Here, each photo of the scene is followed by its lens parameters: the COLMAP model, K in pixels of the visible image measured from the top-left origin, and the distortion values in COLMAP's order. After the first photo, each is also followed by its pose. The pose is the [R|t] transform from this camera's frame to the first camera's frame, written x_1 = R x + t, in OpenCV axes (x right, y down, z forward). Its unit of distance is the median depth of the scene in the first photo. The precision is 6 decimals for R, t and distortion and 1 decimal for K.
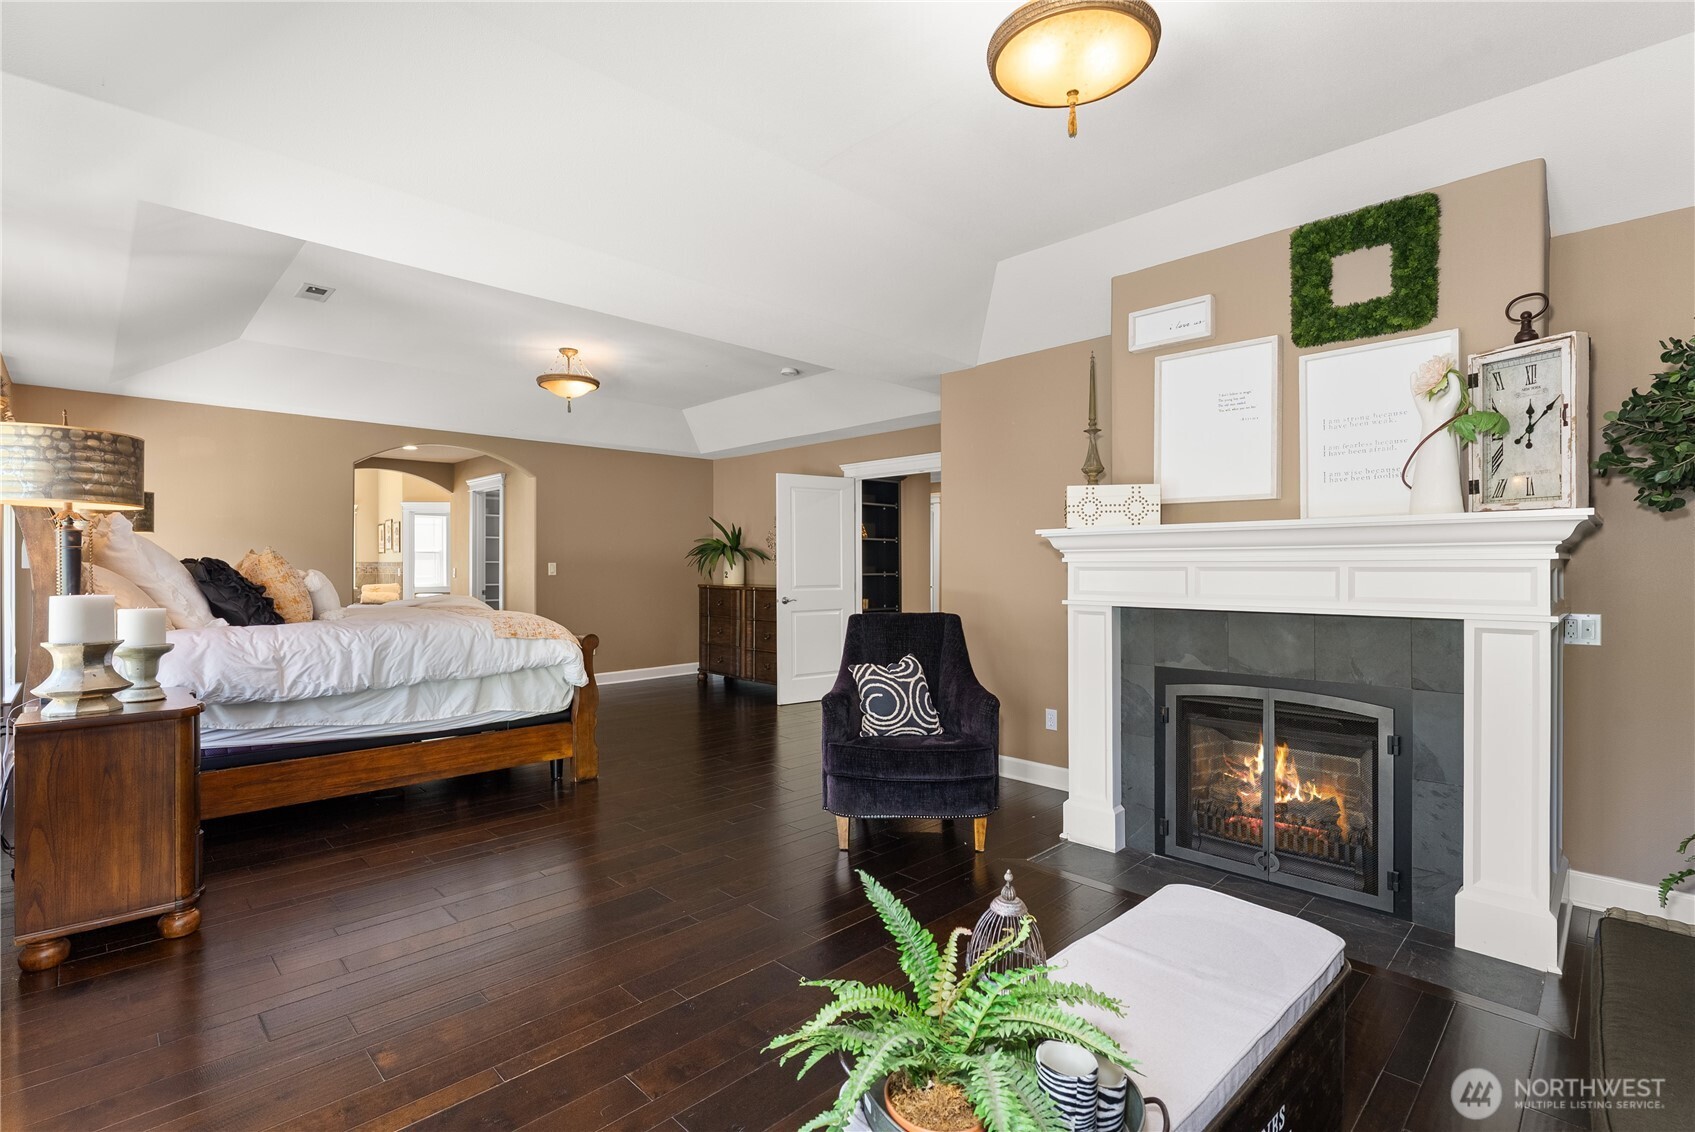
lens RADIAL K [[787.2, 0, 842.1], [0, 787.2, 565.1], [0, 0, 1]] dist [-0.003479, -0.000370]
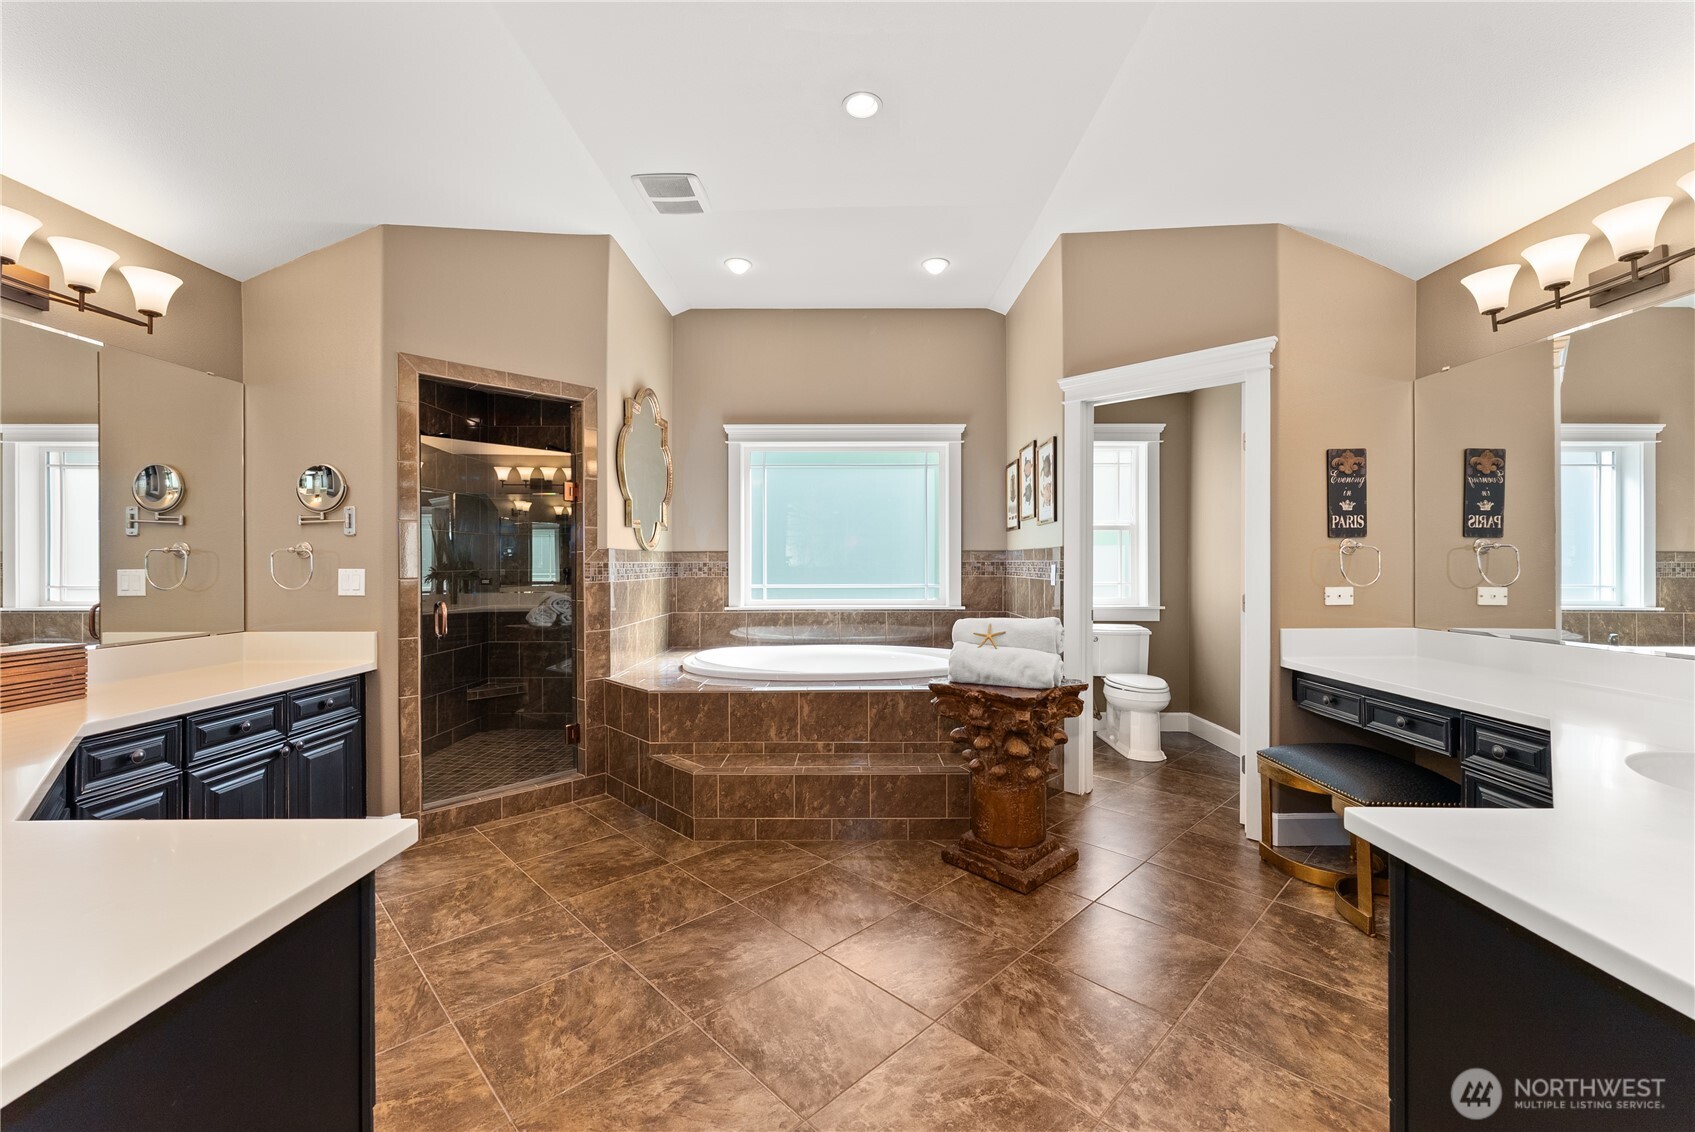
lens RADIAL K [[689.3, 0, 845.4], [0, 689.3, 566.5], [0, 0, 1]] dist [-0.012341, -0.000260]
pose [[0.716379, -0.003620, -0.697702, -0.395320], [0.001138, 0.999991, -0.004020, 0.006579], [0.697711, 0.002086, 0.716377, 0.677710]]
